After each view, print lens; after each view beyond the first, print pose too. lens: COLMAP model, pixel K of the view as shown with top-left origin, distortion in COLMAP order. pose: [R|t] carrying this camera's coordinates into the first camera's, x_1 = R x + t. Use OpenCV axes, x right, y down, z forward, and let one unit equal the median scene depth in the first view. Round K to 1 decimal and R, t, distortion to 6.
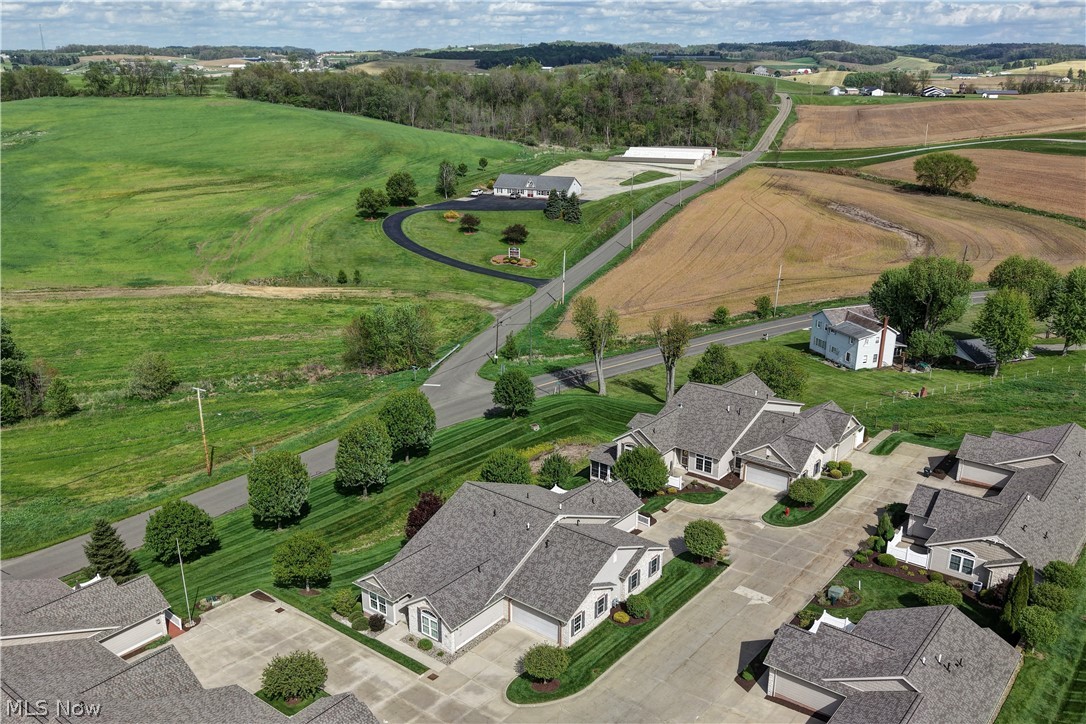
lens RADIAL K [[960.8, 0, 515.1], [0, 960.8, 413.7], [0, 0, 1]] dist [0.008629, -0.029892]
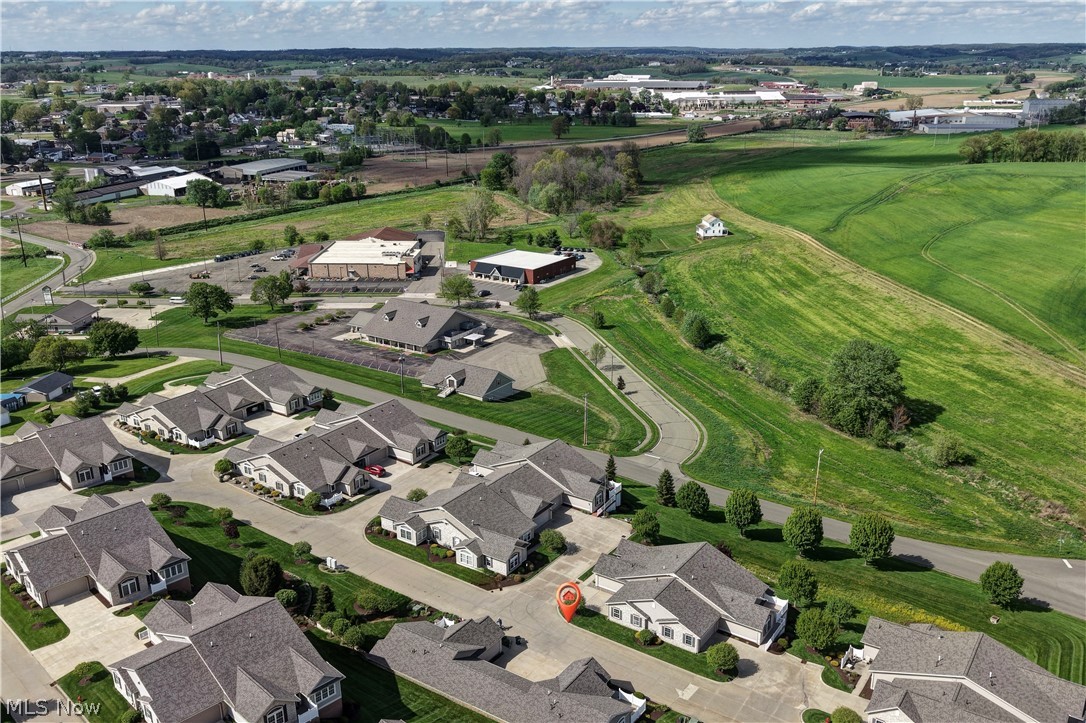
lens RADIAL K [[884.7, 0, 541.1], [0, 884.7, 362.5], [0, 0, 1]] dist [0.051111, -0.061927]
pose [[0.074001, 0.318563, -0.945009, 0.534242], [-0.332815, 0.901168, 0.277722, -0.225983], [0.940084, 0.293961, 0.172710, 0.152560]]
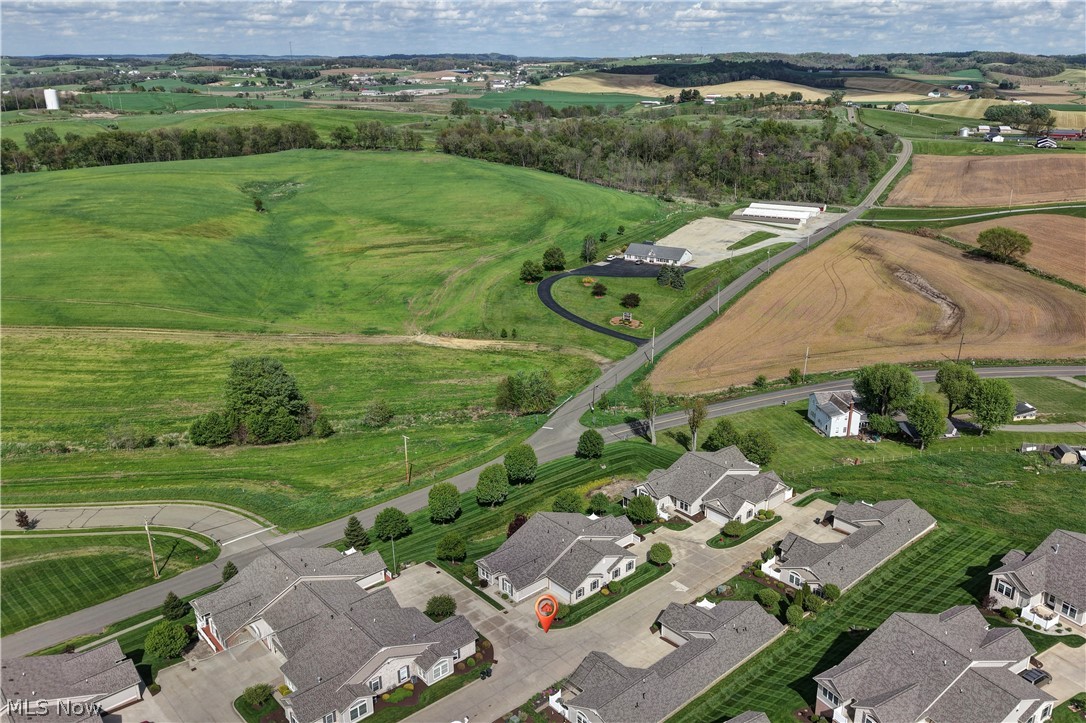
lens RADIAL K [[884.7, 0, 535.3], [0, 884.7, 358.9], [0, 0, 1]] dist [0.051111, -0.061927]
pose [[0.984691, 0.047896, -0.167599, 0.092672], [-0.051974, 0.998448, -0.020024, -0.081306], [0.166380, 0.028428, 0.985652, -0.305888]]
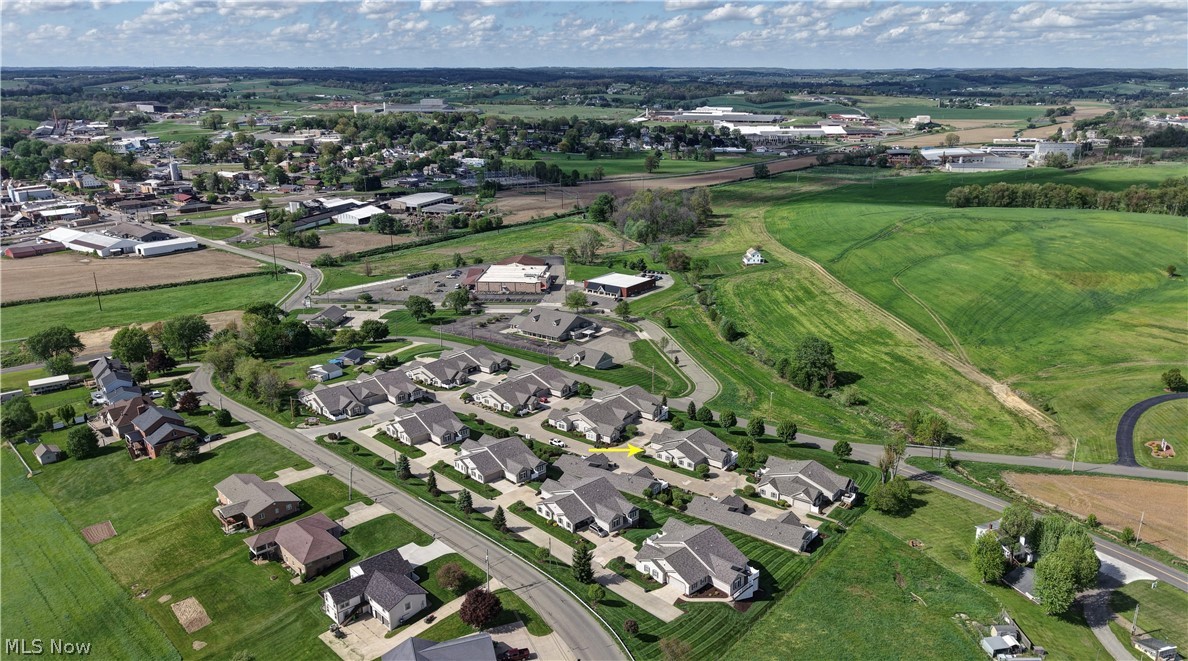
lens RADIAL K [[821.5, 0, 590.5], [0, 821.5, 331.2], [0, 0, 1]] dist [0.017782, -0.002813]
pose [[0.017781, 0.288753, -0.957238, 1.154955], [-0.329597, 0.905568, 0.267045, -0.390506], [0.943954, 0.310754, 0.111274, 0.059649]]
